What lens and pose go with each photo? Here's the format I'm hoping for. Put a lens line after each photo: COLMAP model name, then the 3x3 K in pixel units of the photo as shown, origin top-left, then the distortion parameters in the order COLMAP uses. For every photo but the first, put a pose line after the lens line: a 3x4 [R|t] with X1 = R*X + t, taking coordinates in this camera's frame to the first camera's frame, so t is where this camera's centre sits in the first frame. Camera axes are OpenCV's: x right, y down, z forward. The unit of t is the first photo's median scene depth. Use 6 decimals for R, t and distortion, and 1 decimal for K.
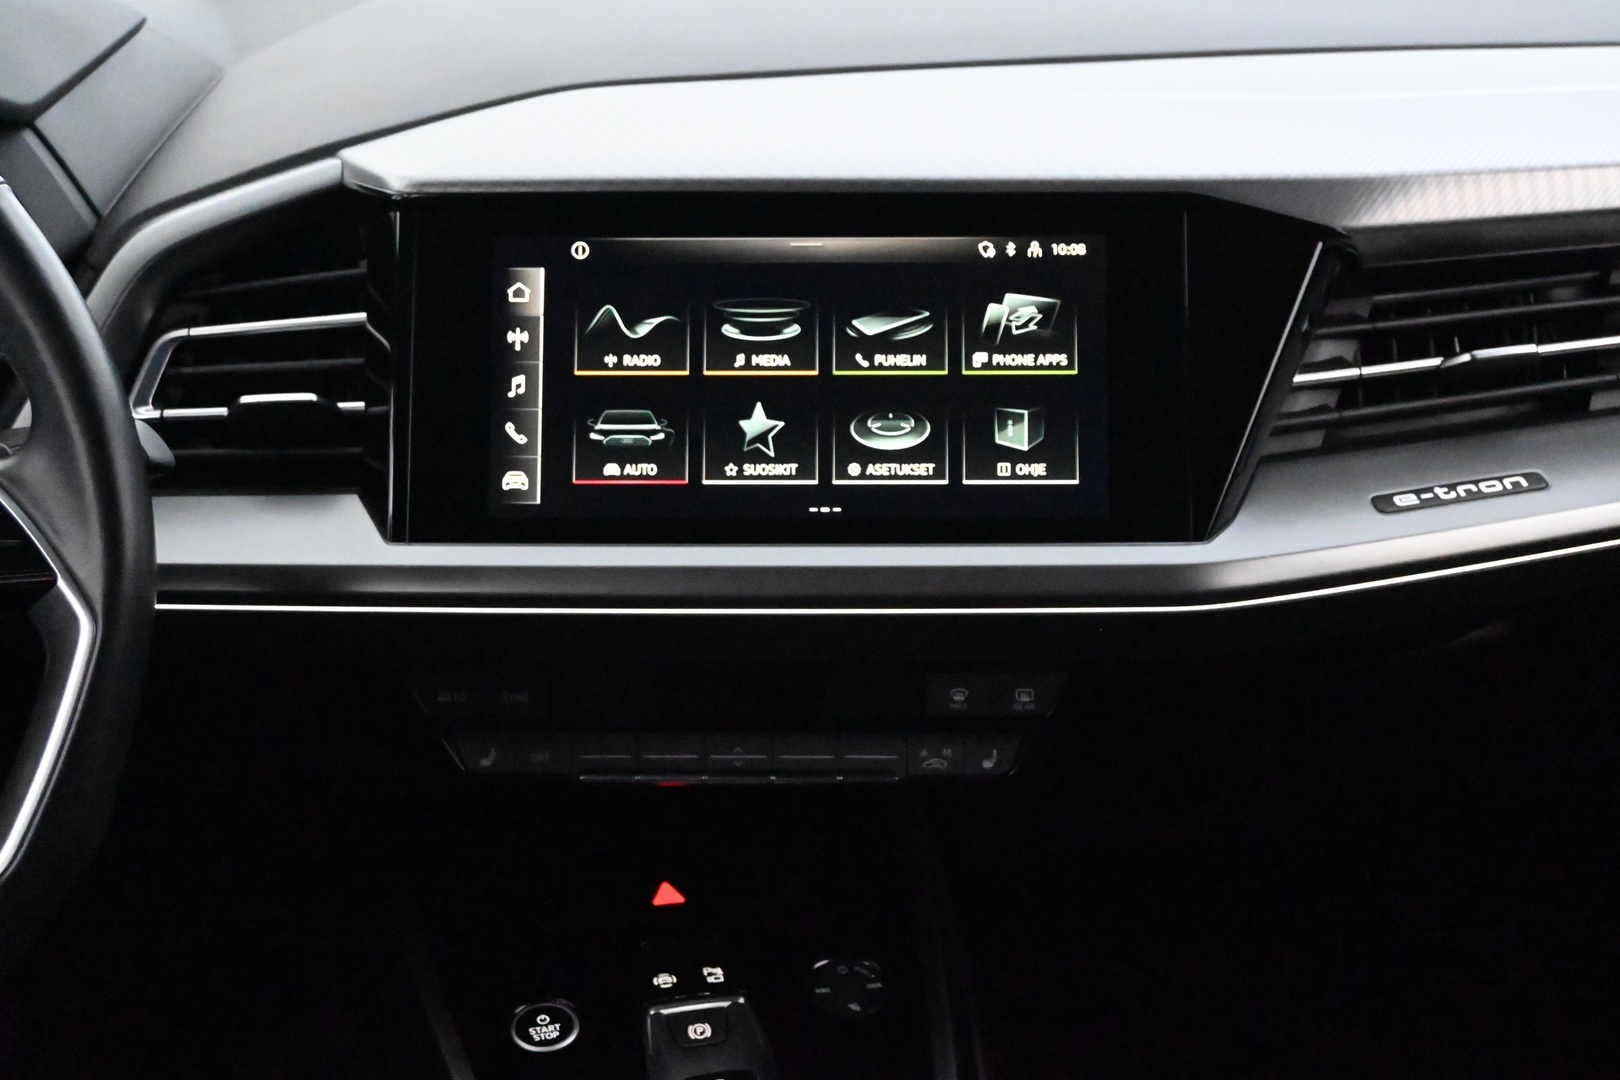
lens RADIAL K [[2545.8, 0, 810.0], [0, 2545.8, 540.0], [0, 0, 1]] dist [-0.011667, -0.026688]
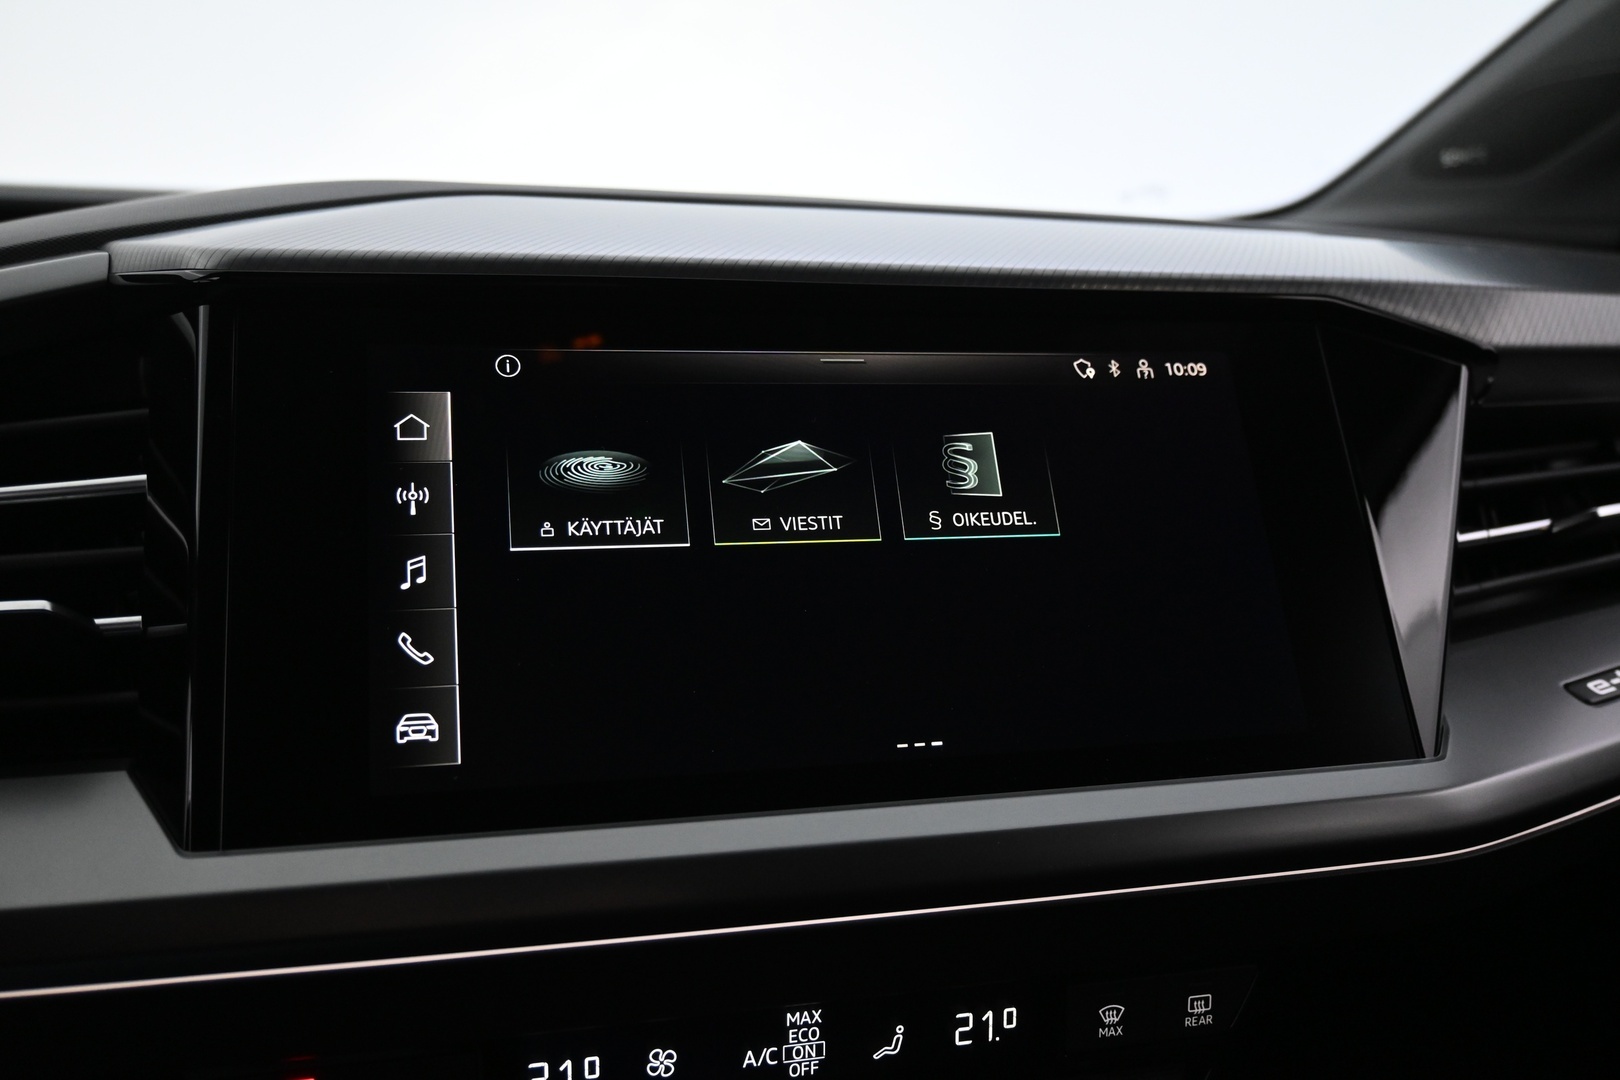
lens RADIAL K [[1377.5, 0, 810.0], [0, 1377.5, 540.0], [0, 0, 1]] dist [-0.010551, -0.003828]
pose [[0.965733, -0.024557, 0.258374, -0.108358], [0.071291, 0.982320, -0.173104, -0.004471], [-0.249555, 0.185592, 0.950409, 0.661601]]
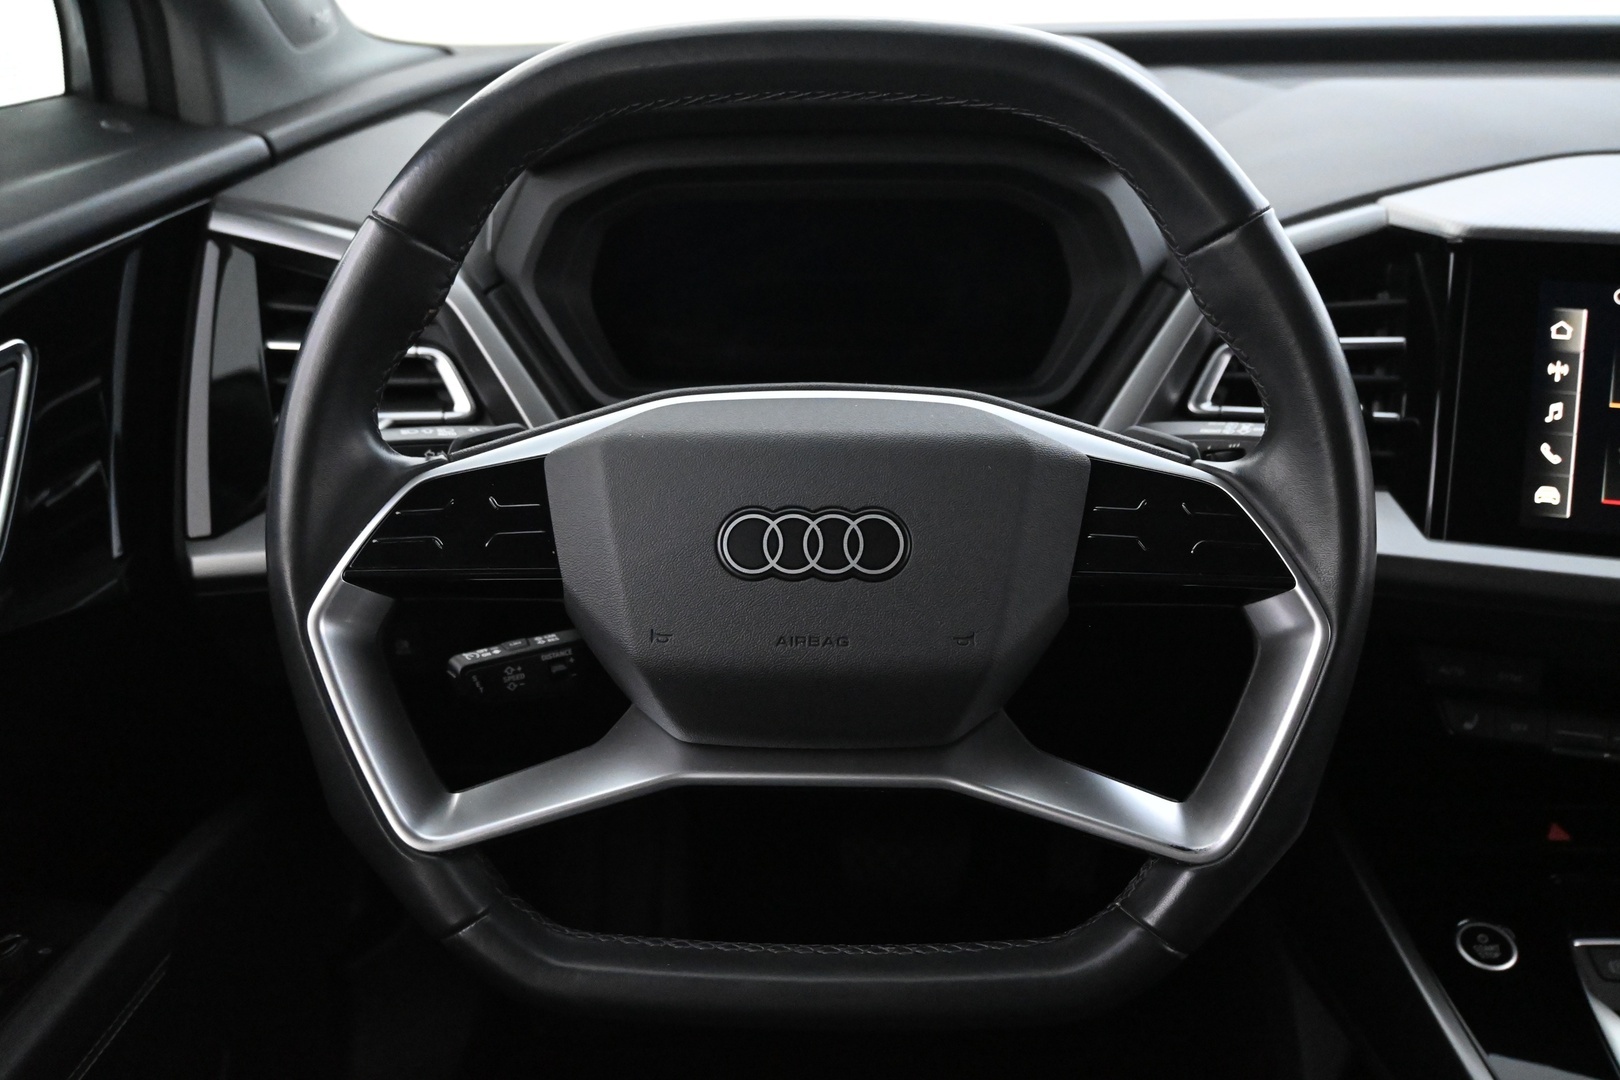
lens RADIAL K [[1344.4, 0, 810.0], [0, 1344.4, 540.0], [0, 0, 1]] dist [0.008268, 0.006221]
pose [[0.968194, 0.105798, -0.226733, -0.295649], [-0.088047, 0.992305, 0.087052, -0.026737], [0.234199, -0.064320, 0.970059, 0.327361]]
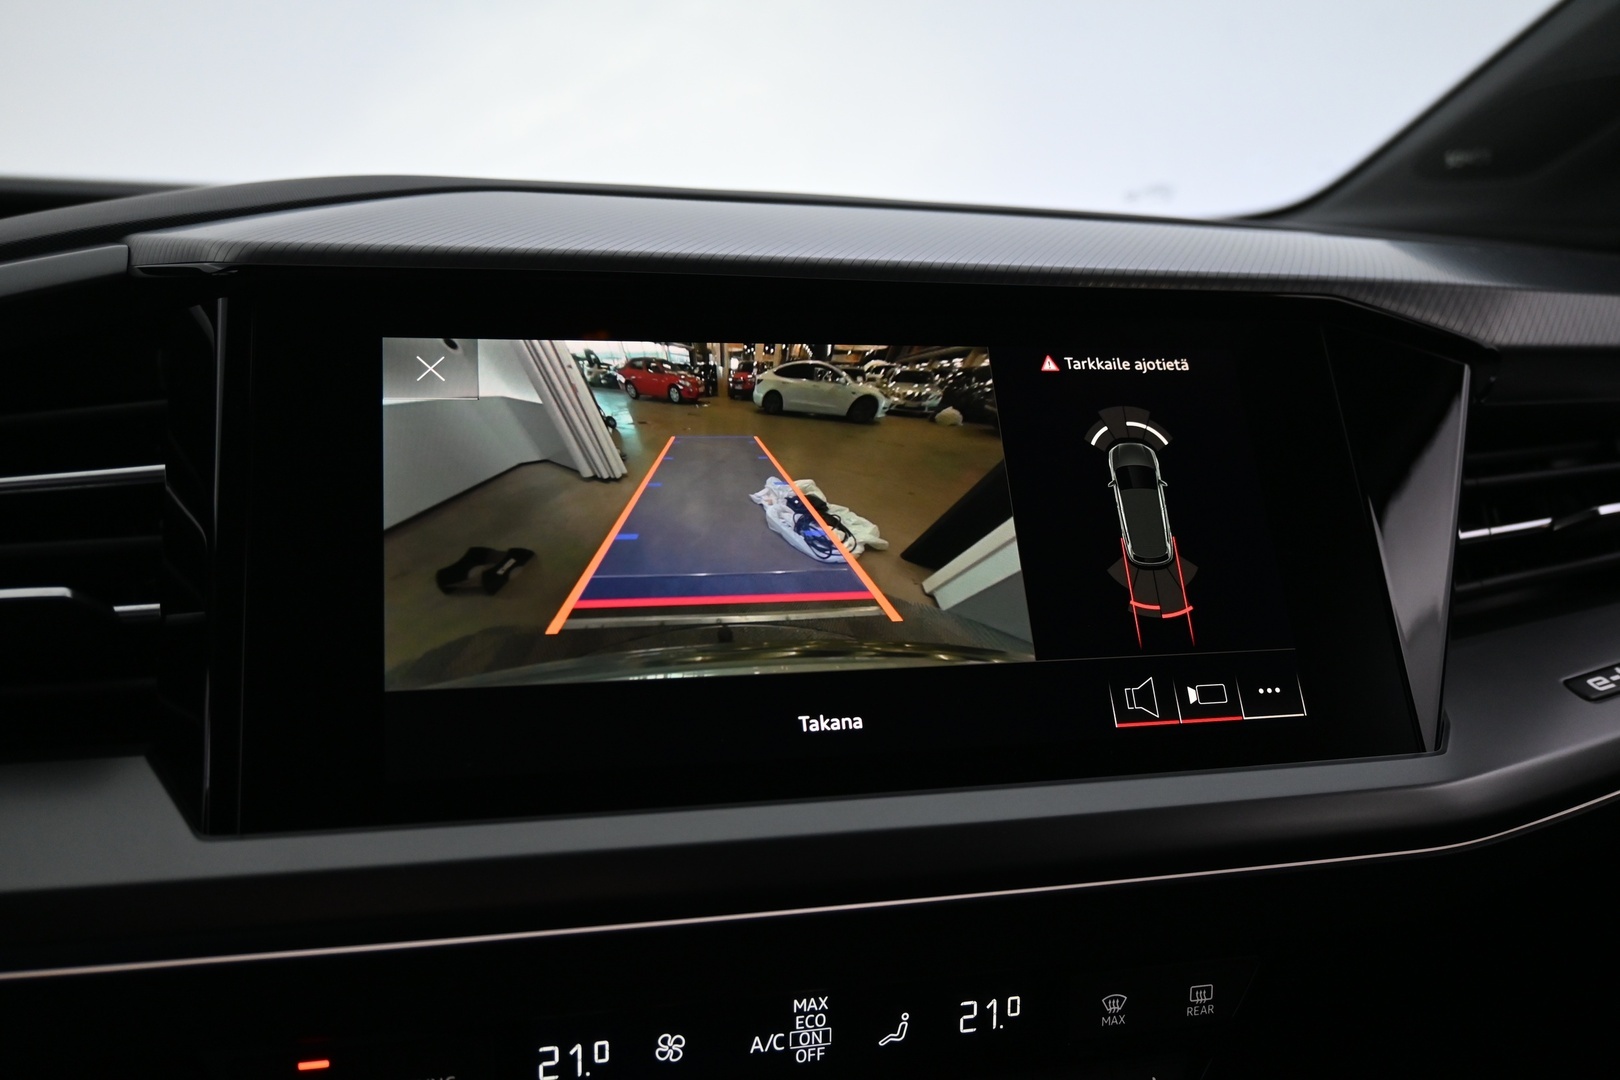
lens RADIAL K [[1377.5, 0, 810.0], [0, 1377.5, 540.0], [0, 0, 1]] dist [-0.010551, -0.003828]
pose [[0.966168, -0.019600, 0.257169, -0.111388], [0.065677, 0.982935, -0.171830, -0.002498], [-0.249413, 0.182907, 0.950967, 0.658188]]
